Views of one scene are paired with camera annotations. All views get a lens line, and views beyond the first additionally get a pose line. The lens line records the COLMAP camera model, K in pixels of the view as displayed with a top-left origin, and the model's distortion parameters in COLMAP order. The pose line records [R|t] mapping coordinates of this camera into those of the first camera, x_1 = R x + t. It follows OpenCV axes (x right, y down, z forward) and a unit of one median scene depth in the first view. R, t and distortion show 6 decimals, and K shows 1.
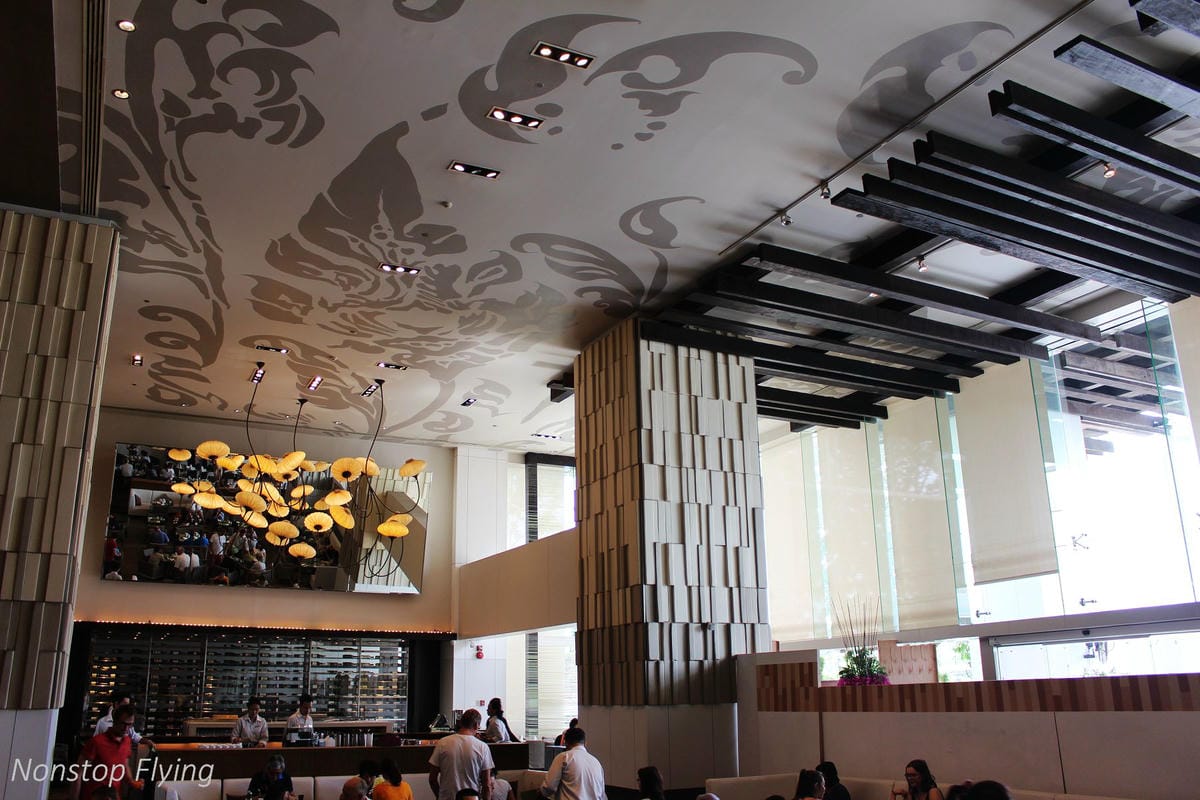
lens RADIAL K [[1008.7, 0, 600.2], [0, 1008.7, 403.6], [0, 0, 1]] dist [-0.119816, 0.089426]
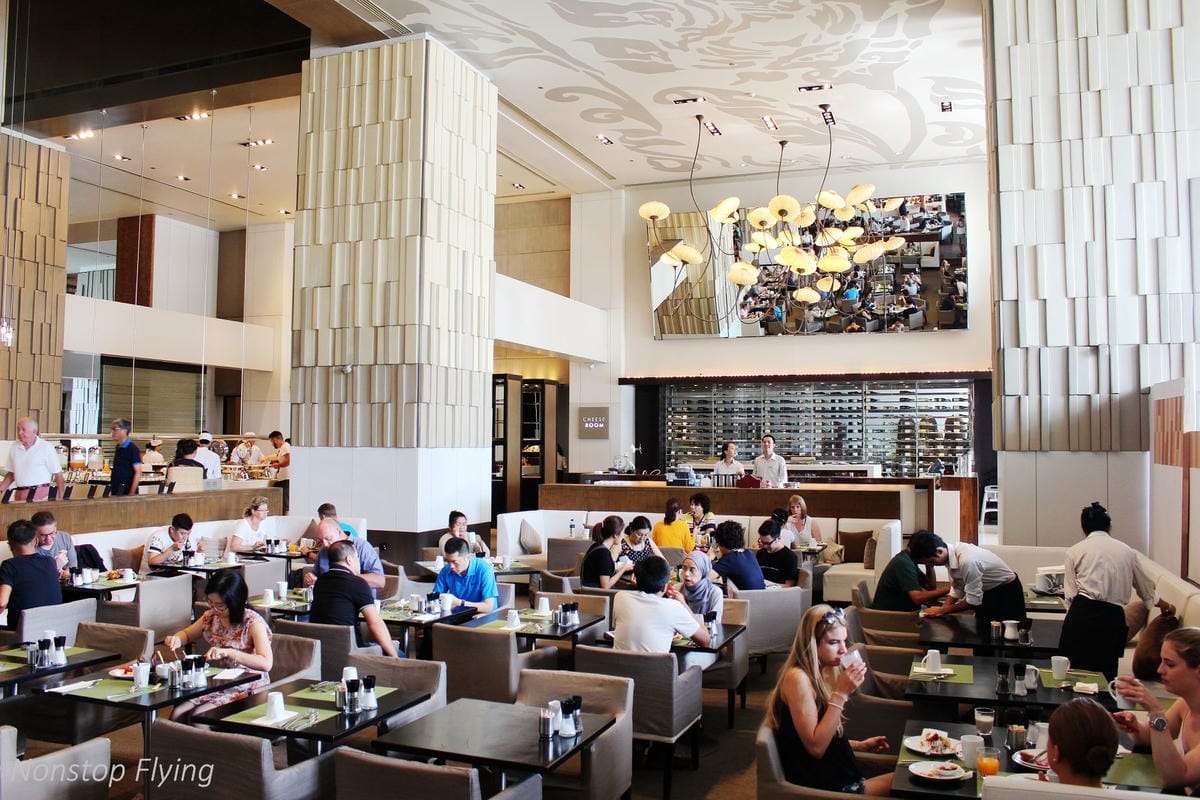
lens RADIAL K [[1008.7, 0, 598.4], [0, 1008.7, 393.8], [0, 0, 1]] dist [-0.119816, 0.089426]
pose [[0.673482, -0.021578, -0.738888, 0.371867], [0.196025, 0.969000, 0.150375, 0.066813], [0.712738, -0.246115, 0.656834, 0.231800]]
